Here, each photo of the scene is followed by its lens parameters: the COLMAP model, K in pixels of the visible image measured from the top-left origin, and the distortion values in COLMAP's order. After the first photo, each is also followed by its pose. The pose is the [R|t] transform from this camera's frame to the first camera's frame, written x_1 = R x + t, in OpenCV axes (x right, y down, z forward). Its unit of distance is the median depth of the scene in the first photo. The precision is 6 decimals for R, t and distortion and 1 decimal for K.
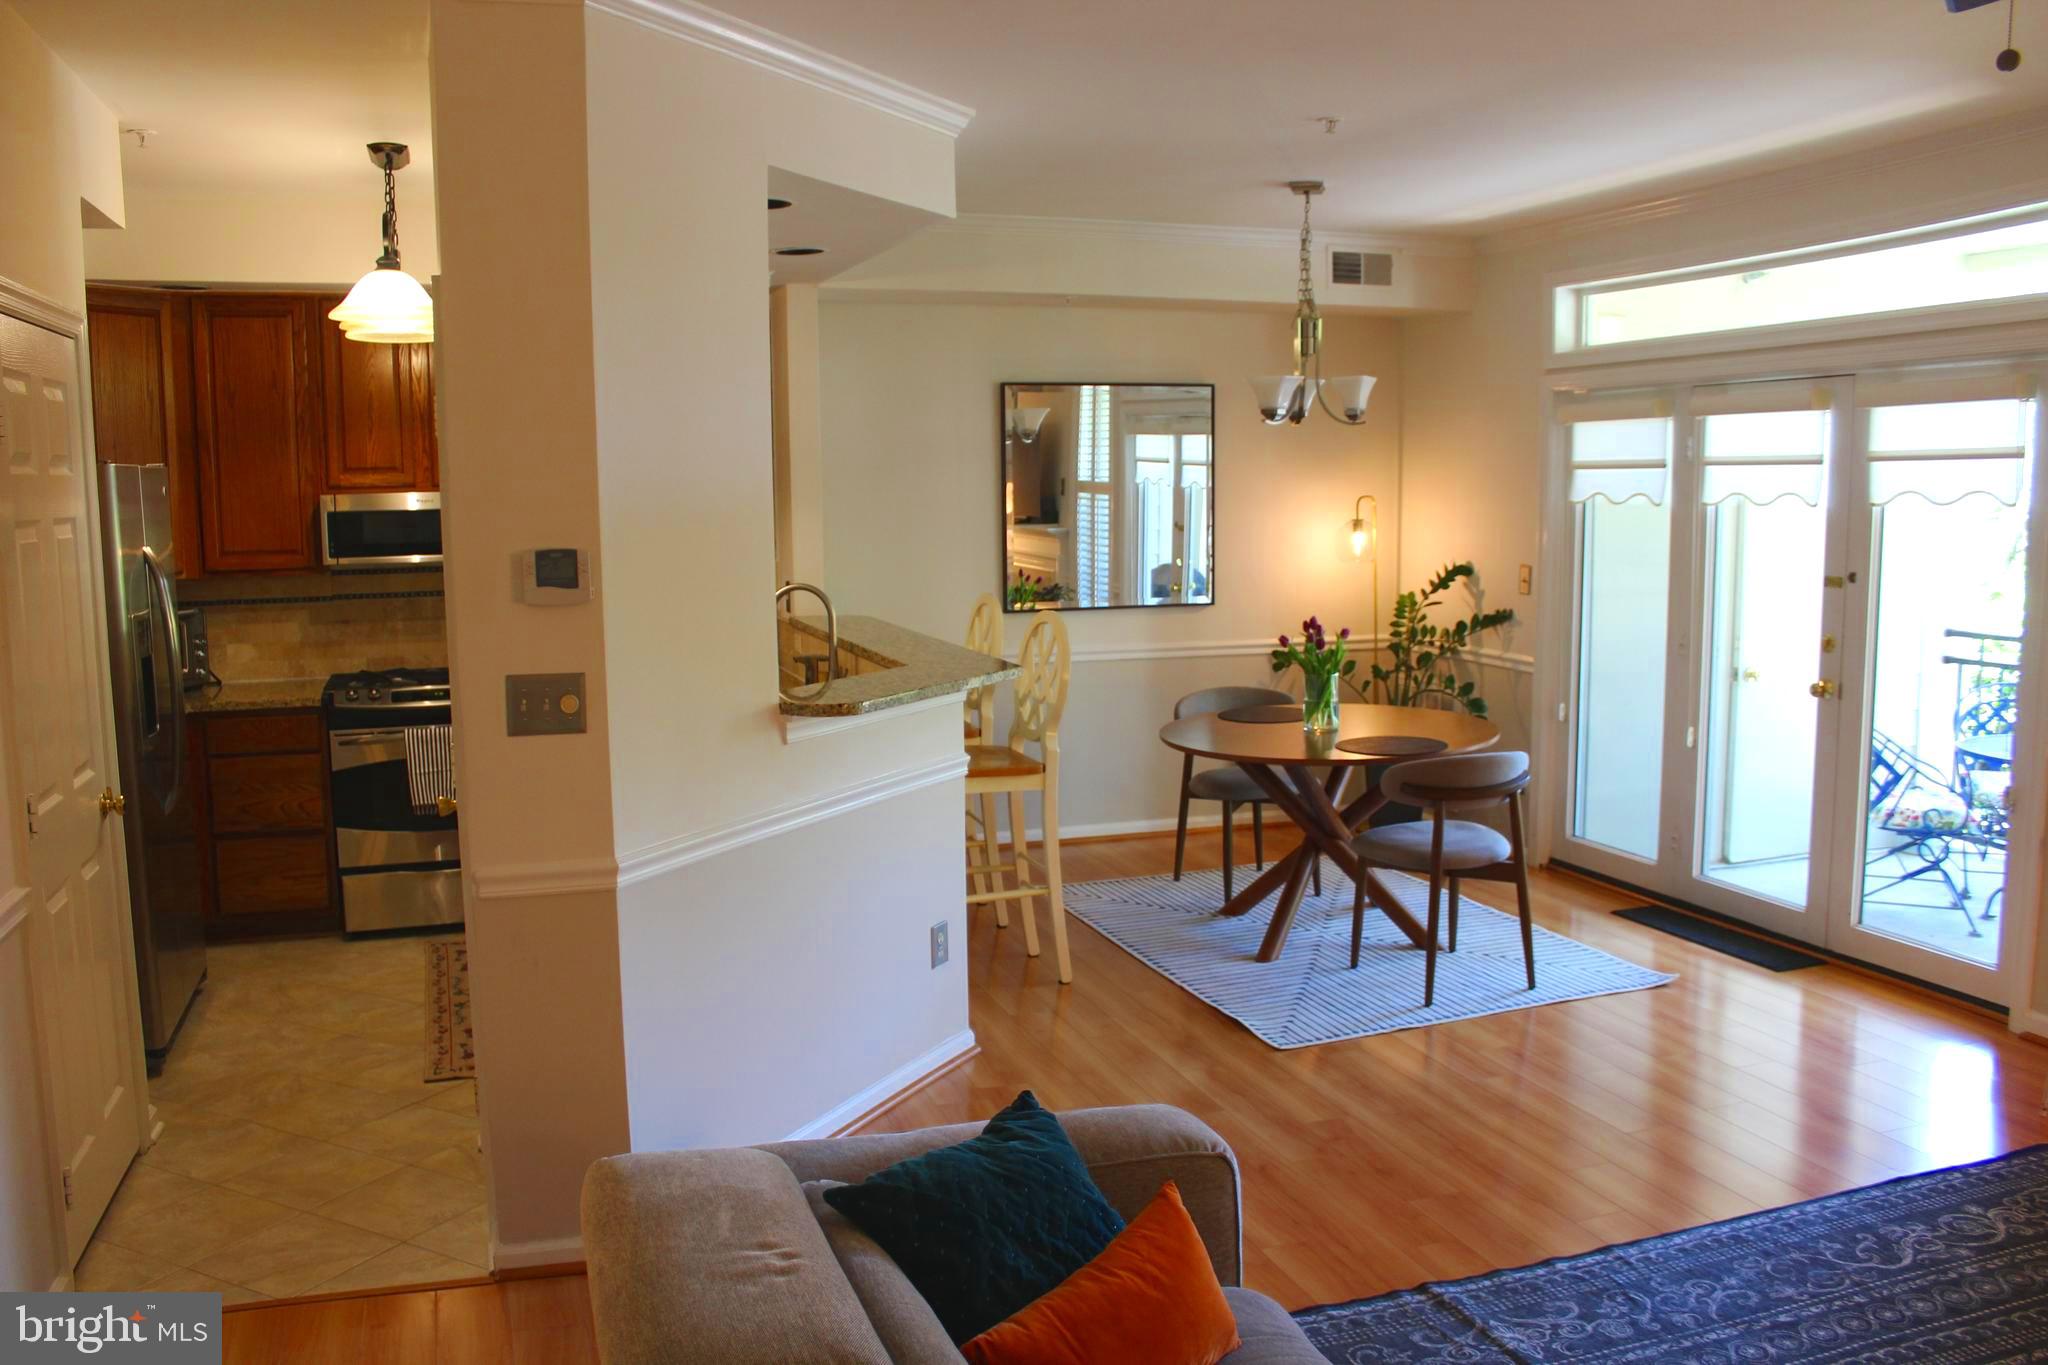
lens RADIAL K [[1693.7, 0, 1019.2], [0, 1693.7, 691.6], [0, 0, 1]] dist [-0.141174, 0.107964]
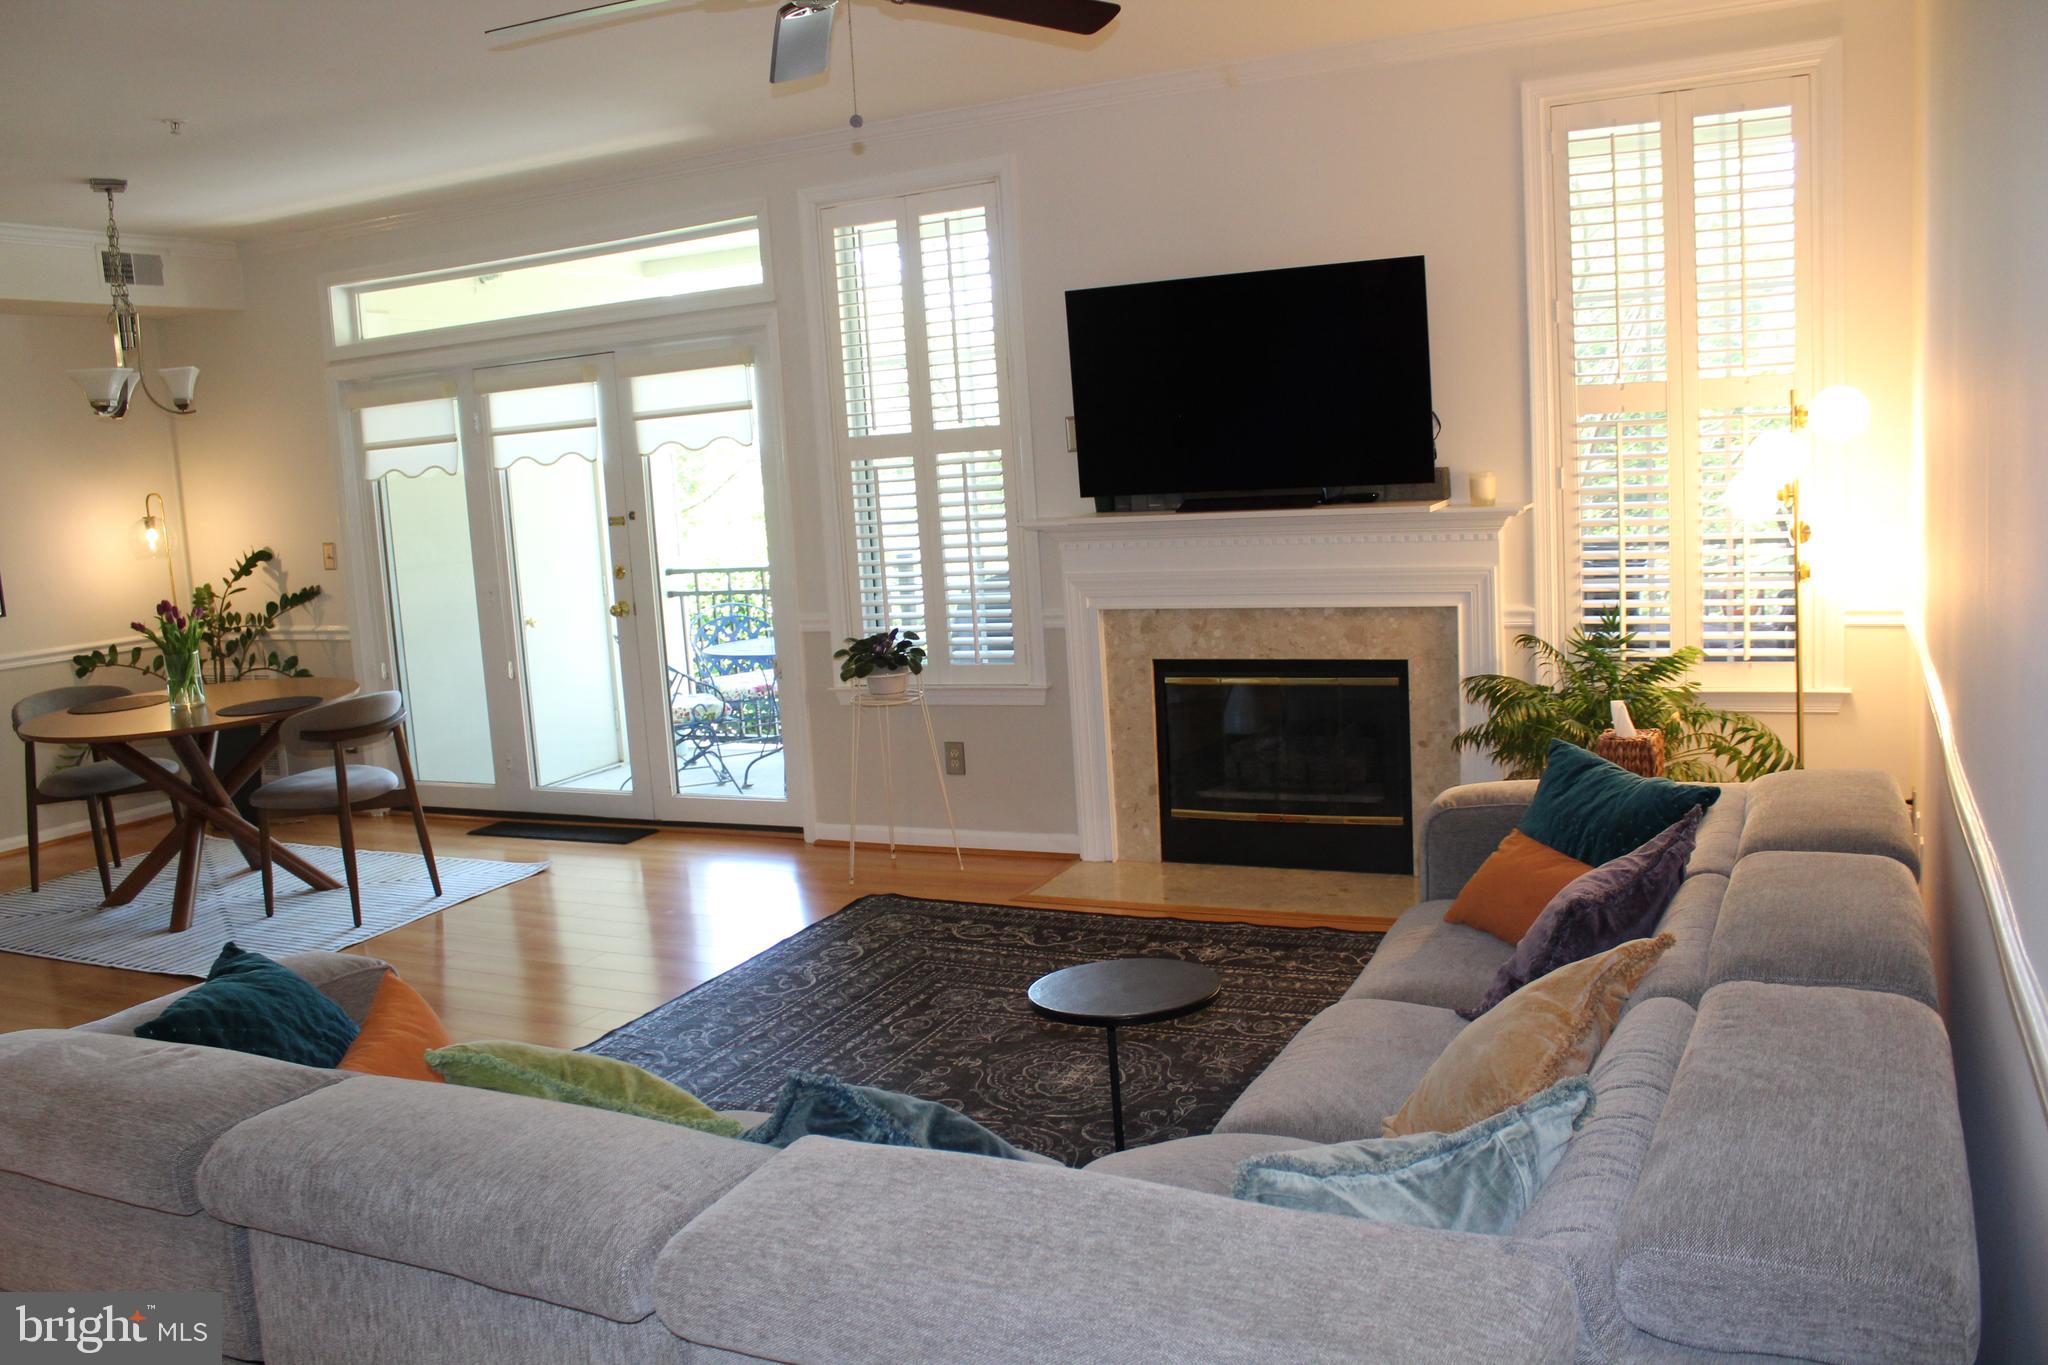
lens RADIAL K [[1693.7, 0, 1024.8], [0, 1693.7, 682.2], [0, 0, 1]] dist [-0.141174, 0.107964]
pose [[0.704057, -0.132195, 0.697731, -0.159693], [0.144551, 0.988629, 0.041448, 0.039288], [-0.695276, 0.071676, 0.715160, -0.085904]]
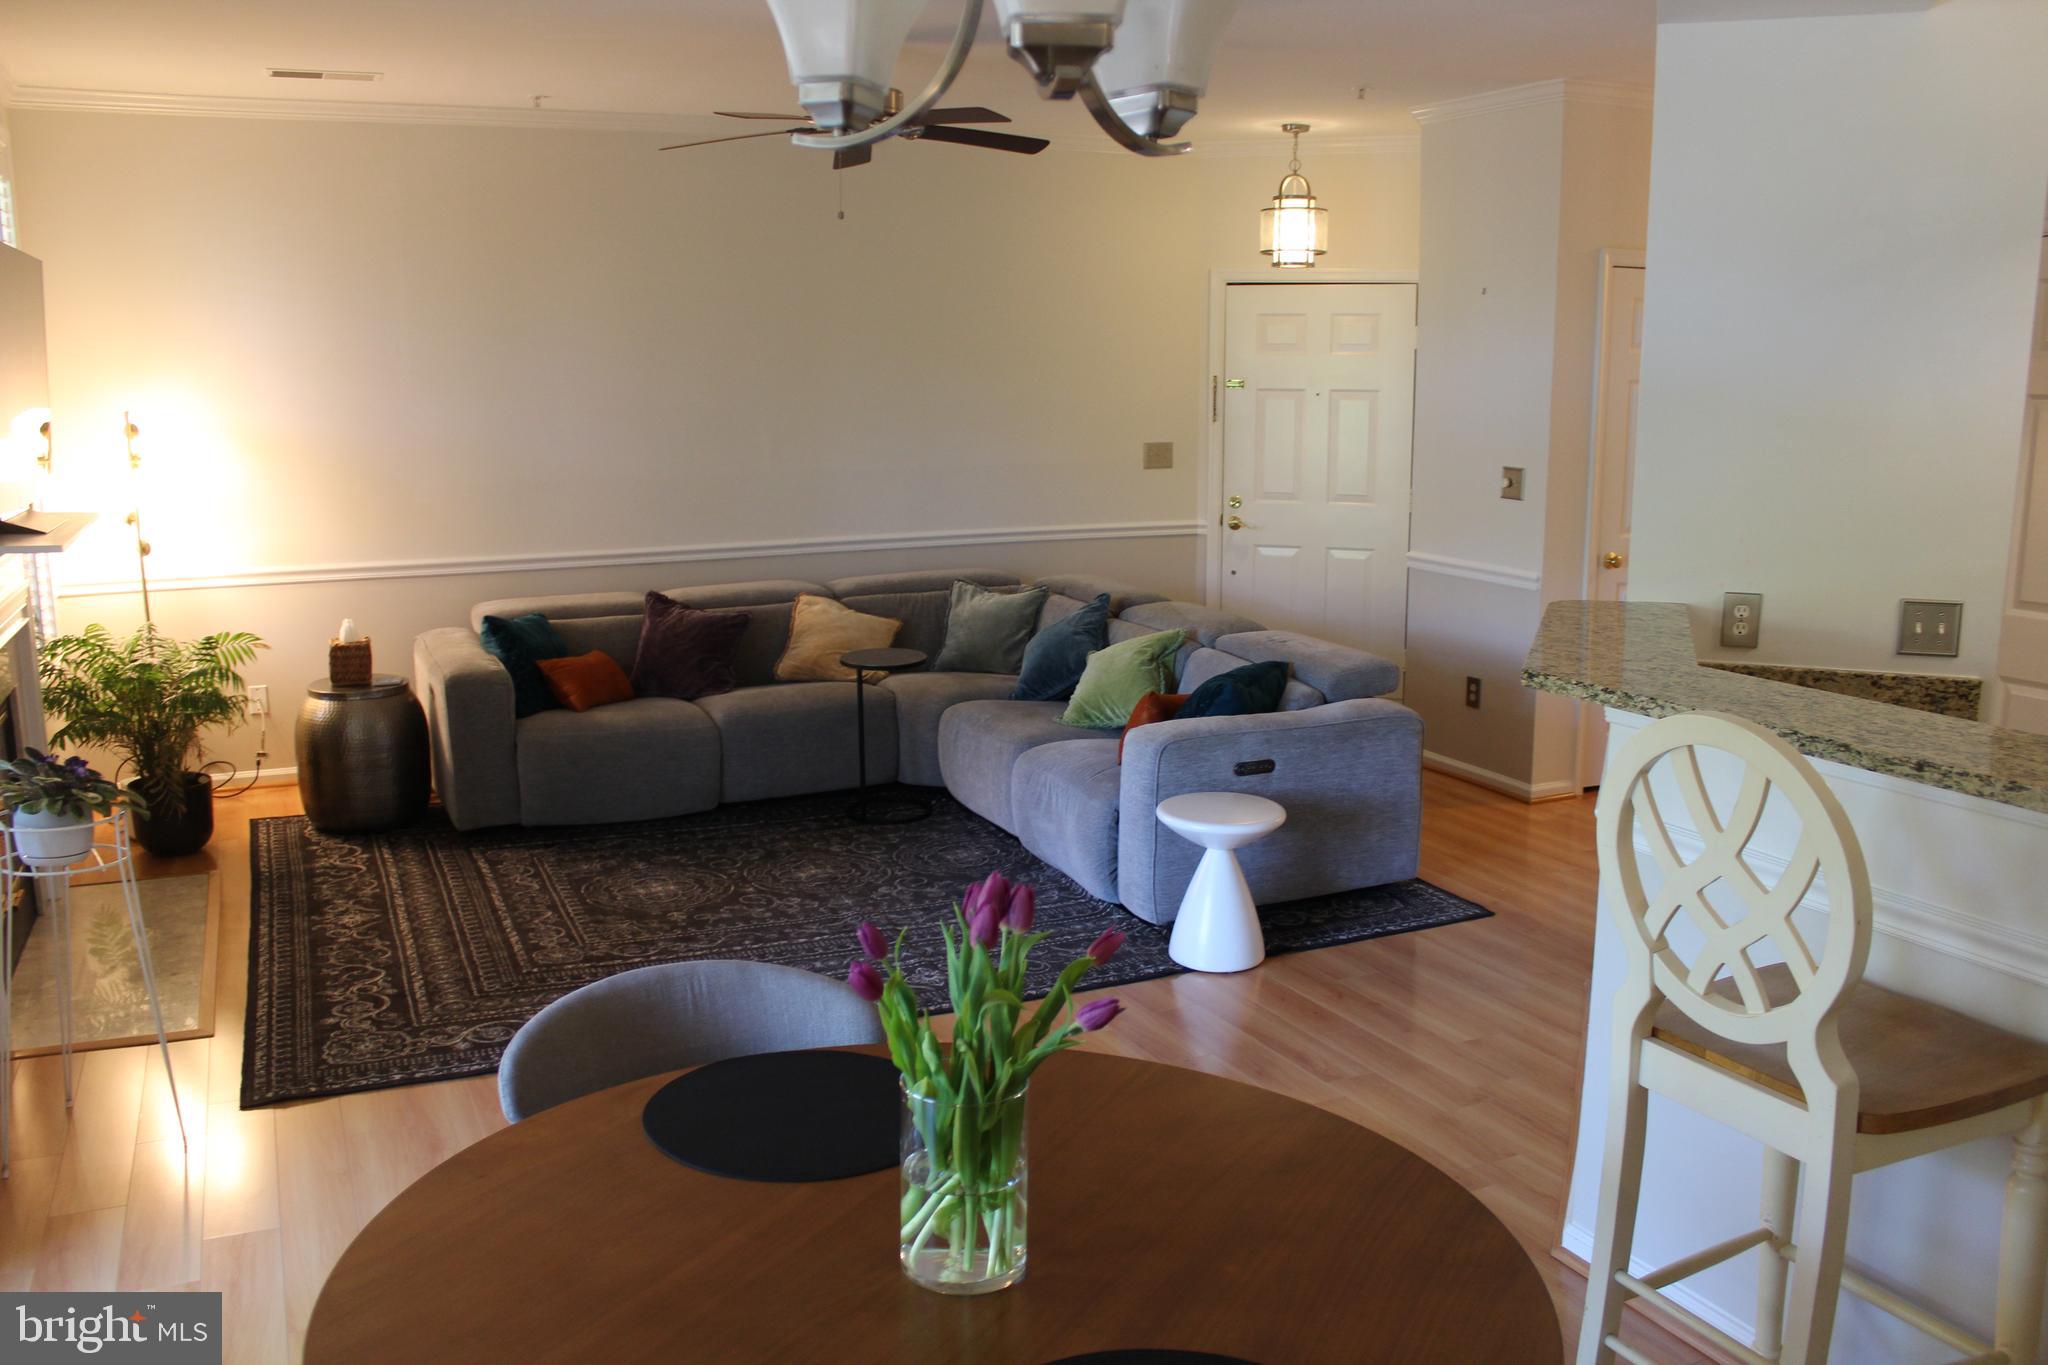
lens RADIAL K [[1693.7, 0, 1022.2], [0, 1693.7, 684.4], [0, 0, 1]] dist [-0.141174, 0.107964]
pose [[-0.995081, 0.030825, -0.094144, 0.189498], [0.000036, 0.950468, 0.310824, -0.158220], [0.099062, 0.309292, -0.945794, 1.228022]]
